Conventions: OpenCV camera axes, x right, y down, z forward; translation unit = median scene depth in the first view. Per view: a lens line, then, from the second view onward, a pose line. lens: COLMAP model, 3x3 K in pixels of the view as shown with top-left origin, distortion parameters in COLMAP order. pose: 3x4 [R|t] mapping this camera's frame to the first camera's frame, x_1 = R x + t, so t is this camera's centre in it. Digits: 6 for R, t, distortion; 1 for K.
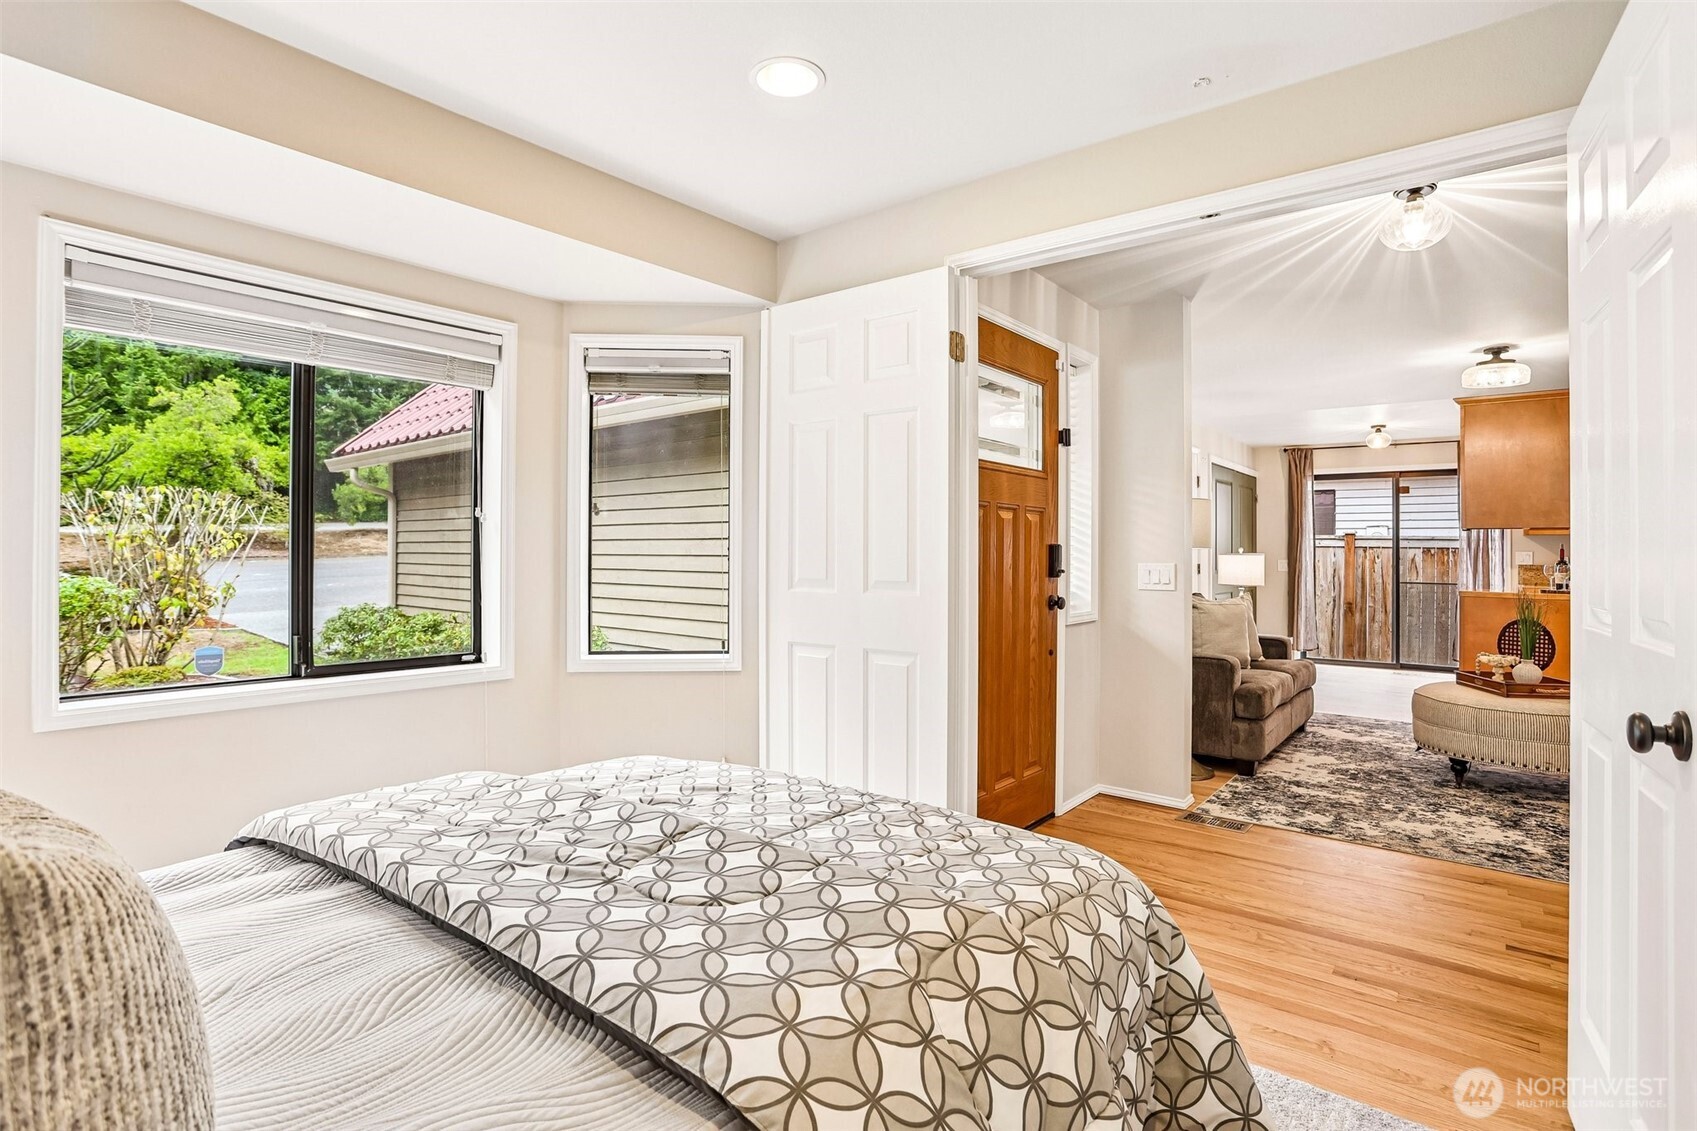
lens RADIAL K [[829.2, 0, 837.5], [0, 829.2, 539.4], [0, 0, 1]] dist [-0.057356, 0.016907]
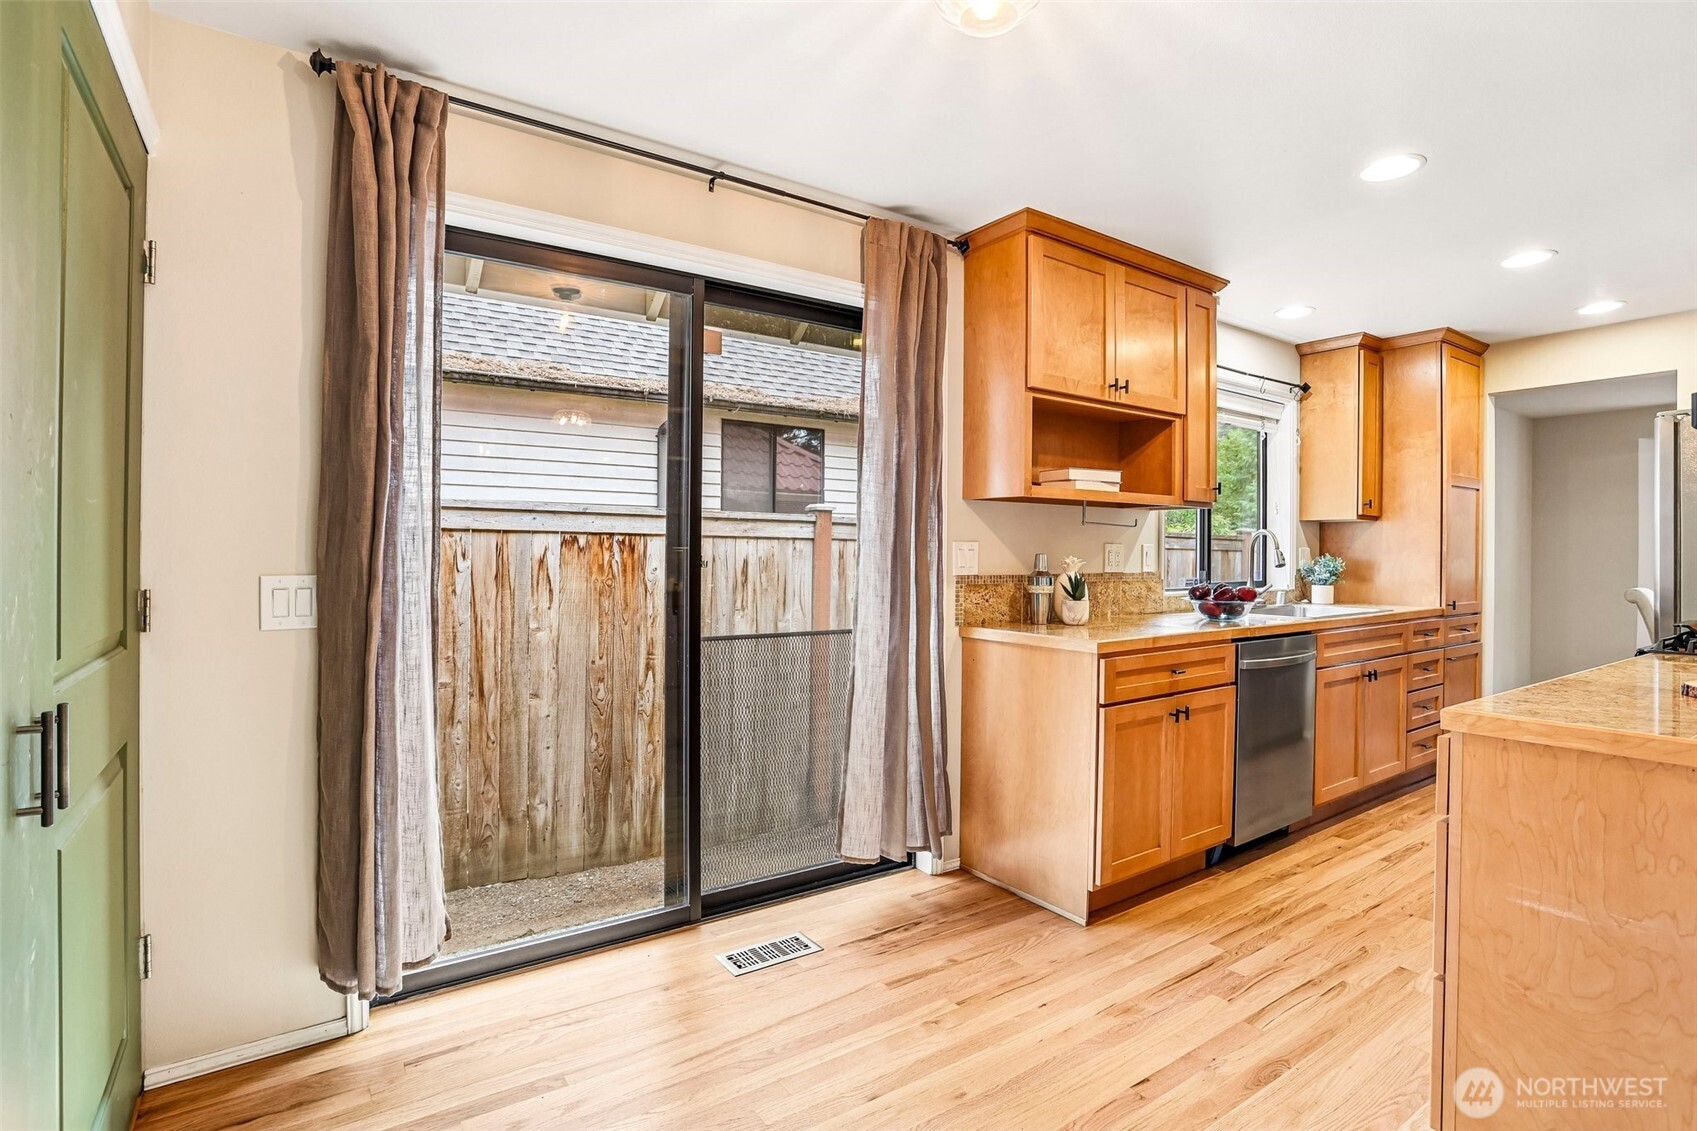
lens RADIAL K [[829.2, 0, 852.0], [0, 829.2, 554.7], [0, 0, 1]] dist [-0.057356, 0.016907]
pose [[0.271508, -0.009342, 0.962391, 0.593286], [-0.017384, 0.999742, 0.014609, 0.021321], [-0.962279, -0.020697, 0.271275, 1.246958]]
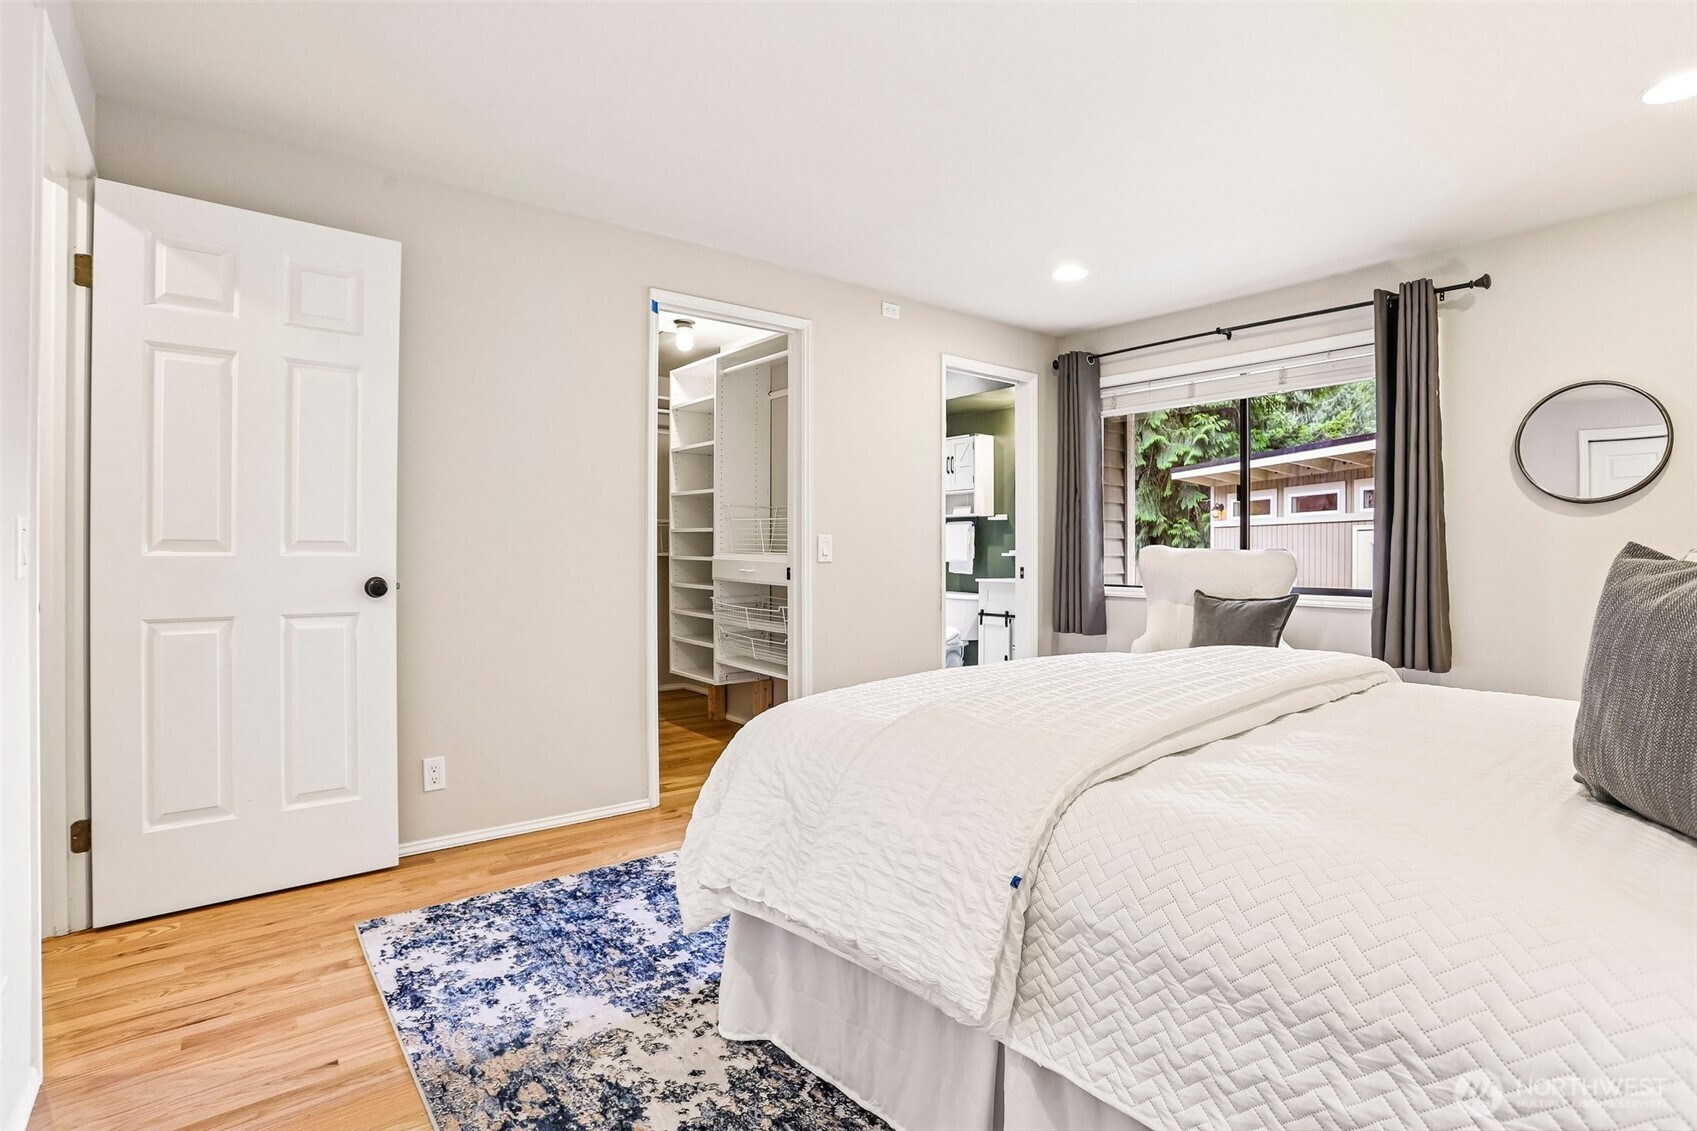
lens RADIAL K [[824.9, 0, 842.0], [0, 824.9, 555.9], [0, 0, 1]] dist [-0.068218, 0.023826]
pose [[0.976232, -0.005575, -0.216656, 0.594172], [0.010307, 0.999732, 0.020718, 0.028763], [0.216483, -0.022458, 0.976028, 0.316699]]
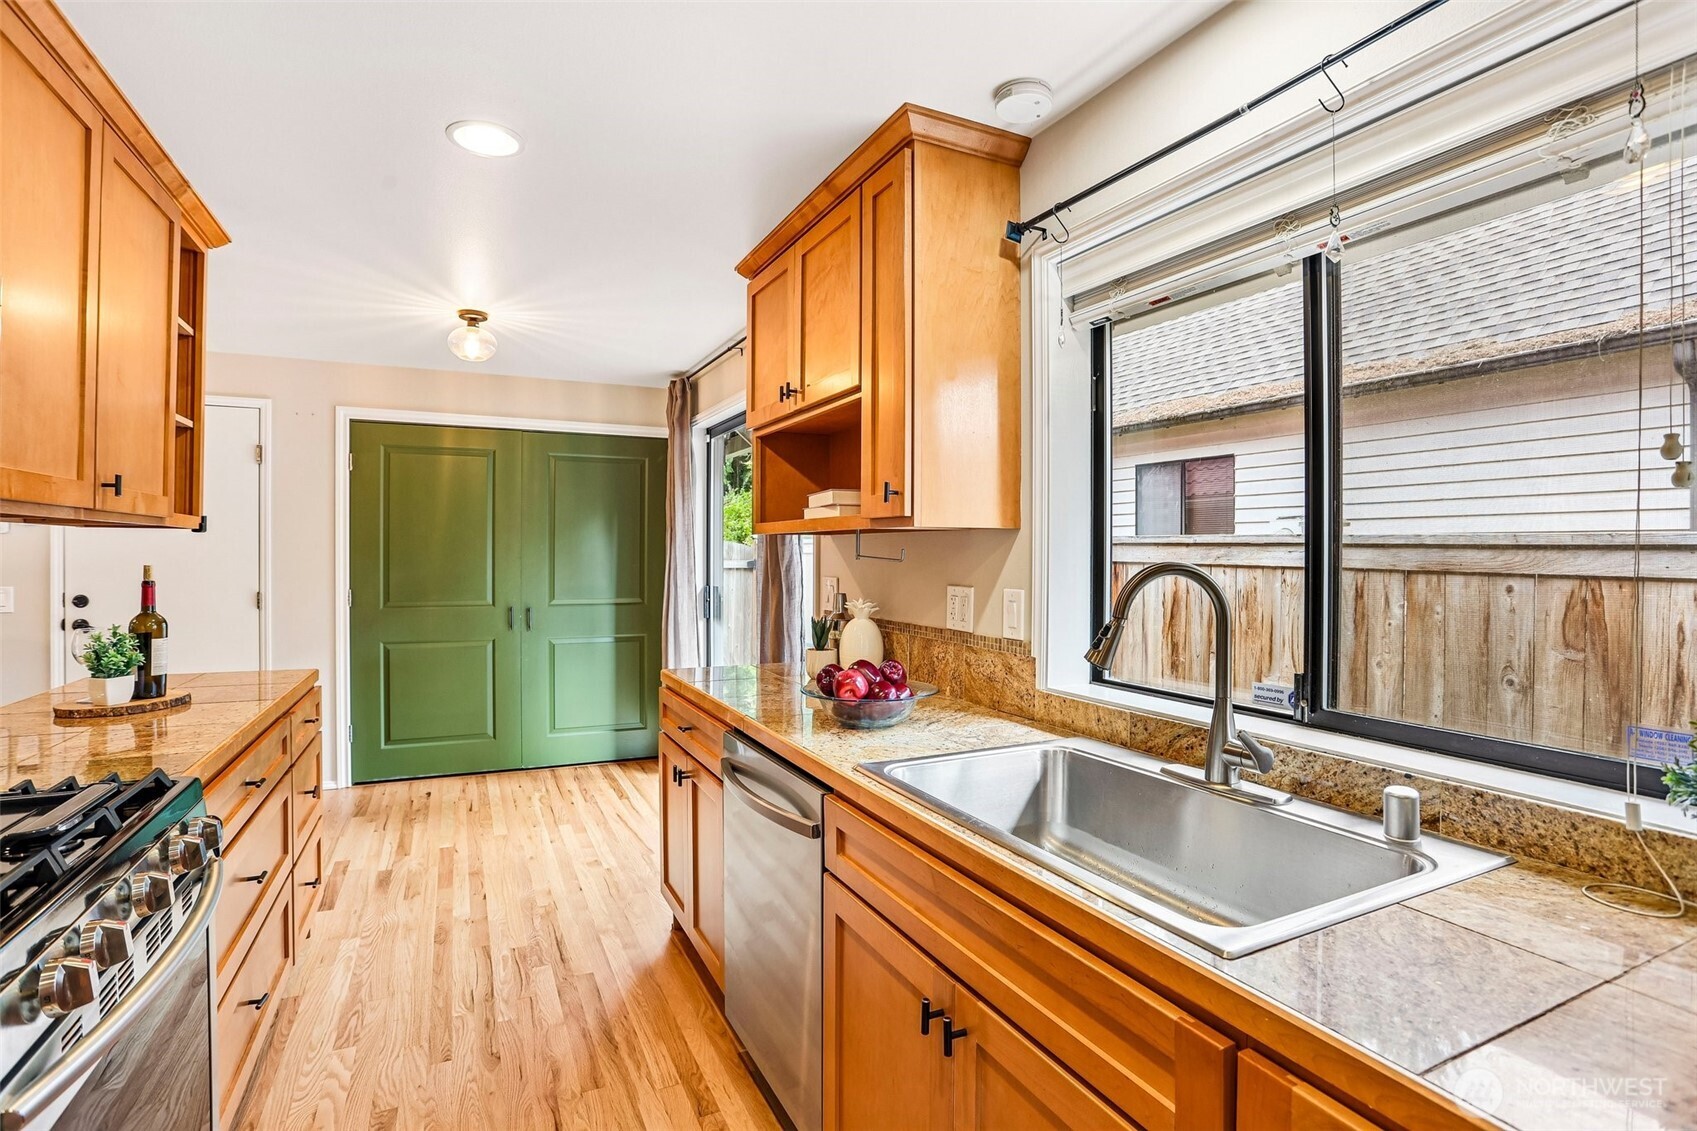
lens RADIAL K [[824.9, 0, 838.0], [0, 824.9, 556.1], [0, 0, 1]] dist [-0.068218, 0.023826]
pose [[0.903926, -0.001340, -0.427687, 1.365830], [0.007813, 0.999880, 0.013382, -0.001383], [0.427618, -0.015438, 0.903828, 0.840550]]
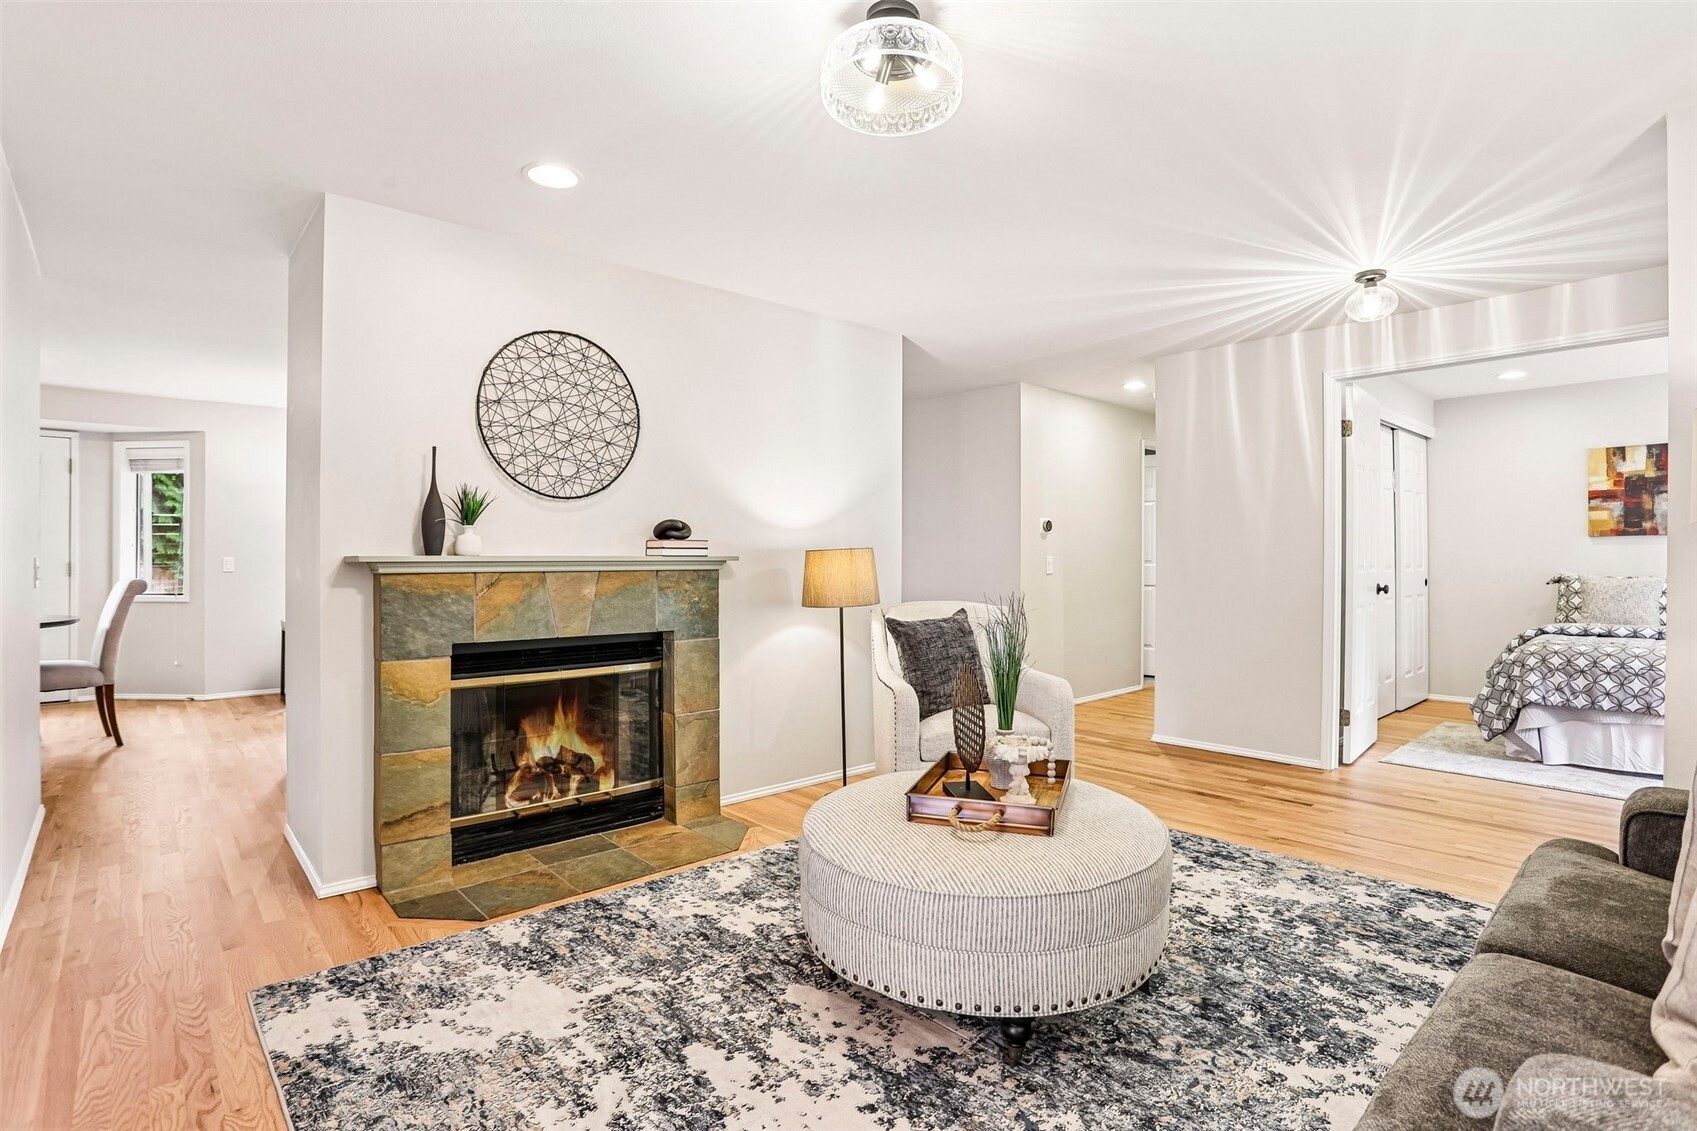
lens RADIAL K [[824.9, 0, 836.1], [0, 824.9, 554.5], [0, 0, 1]] dist [-0.068218, 0.023826]
pose [[-0.987796, -0.009708, 0.155453, 0.622018], [-0.012252, 0.999806, -0.015416, 0.027610], [-0.155273, -0.017132, -0.987723, 1.103424]]
